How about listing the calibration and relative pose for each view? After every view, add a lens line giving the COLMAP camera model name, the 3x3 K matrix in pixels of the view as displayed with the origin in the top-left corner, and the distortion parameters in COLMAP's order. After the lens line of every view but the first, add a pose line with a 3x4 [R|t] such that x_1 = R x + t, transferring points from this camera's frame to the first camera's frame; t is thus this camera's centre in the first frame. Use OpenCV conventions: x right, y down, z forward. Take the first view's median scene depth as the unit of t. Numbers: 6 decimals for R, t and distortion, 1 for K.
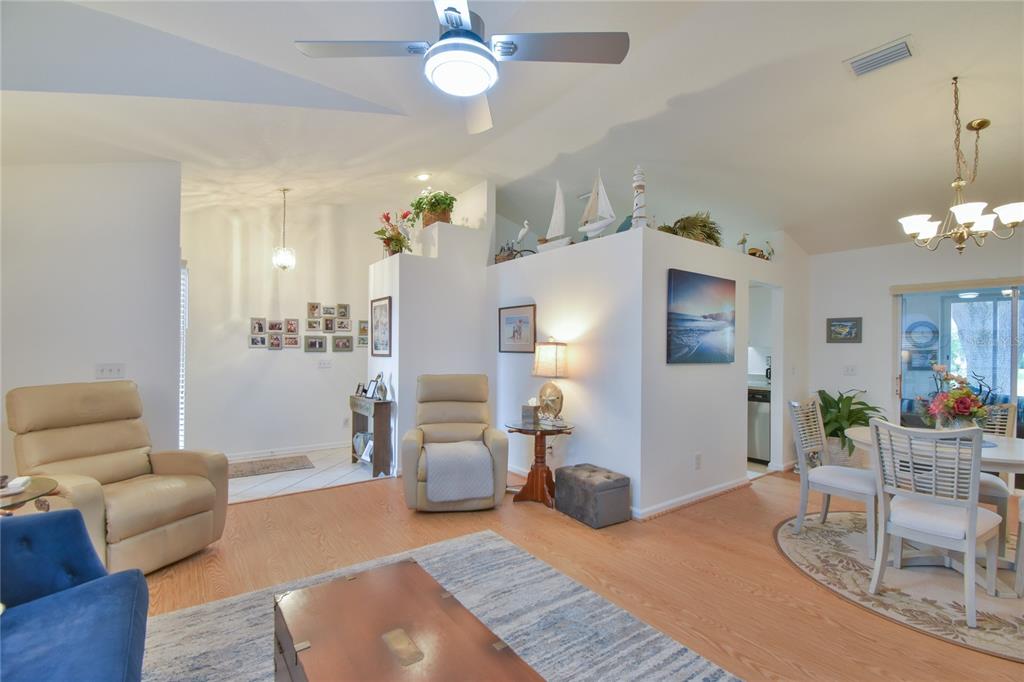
lens RADIAL K [[455.8, 0, 511.4], [0, 455.8, 349.0], [0, 0, 1]] dist [-0.001699, -0.000594]
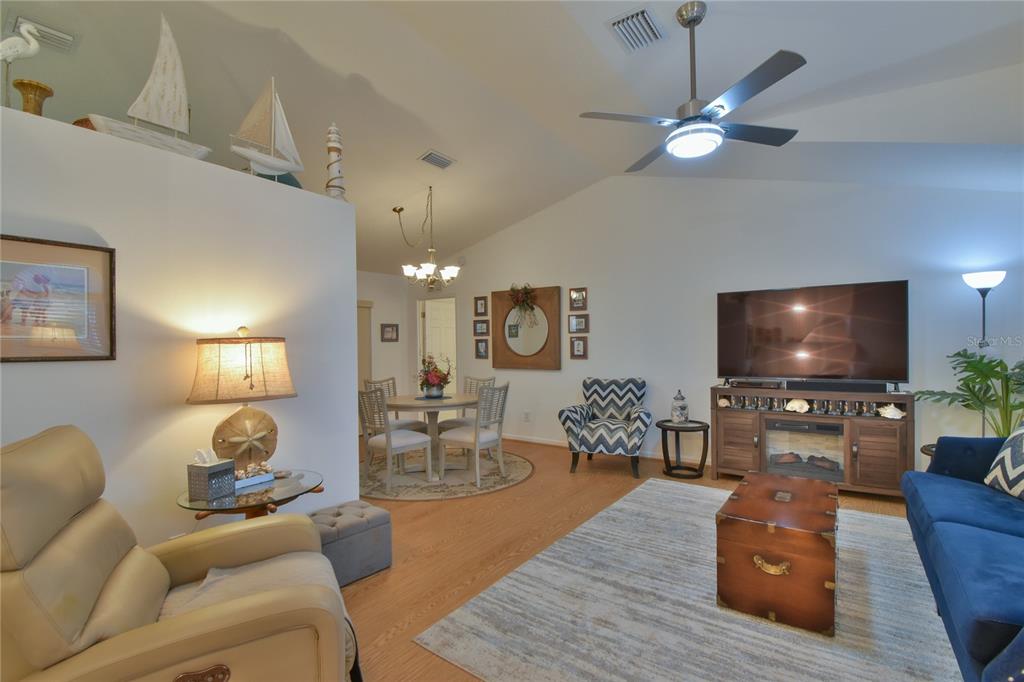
lens RADIAL K [[462.8, 0, 523.3], [0, 462.8, 351.6], [0, 0, 1]] dist [0.001425, -0.017569]
pose [[-0.322324, -0.020872, 0.946399, -0.531014], [0.000188, 0.999755, 0.022113, -0.009333], [-0.946629, 0.007305, -0.322241, 0.815905]]
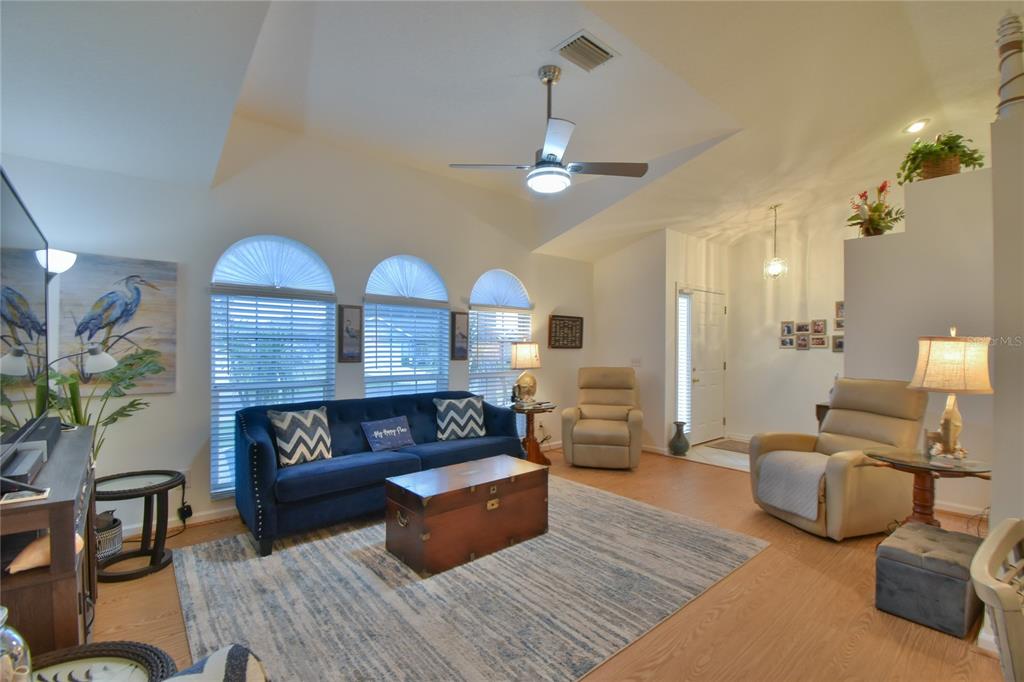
lens RADIAL K [[455.8, 0, 511.4], [0, 455.8, 349.0], [0, 0, 1]] dist [-0.001699, -0.000594]
pose [[0.071761, -0.006029, -0.997404, 0.646650], [0.001687, 0.999981, -0.005923, 0.005758], [0.997420, -0.001258, 0.071770, 0.313217]]
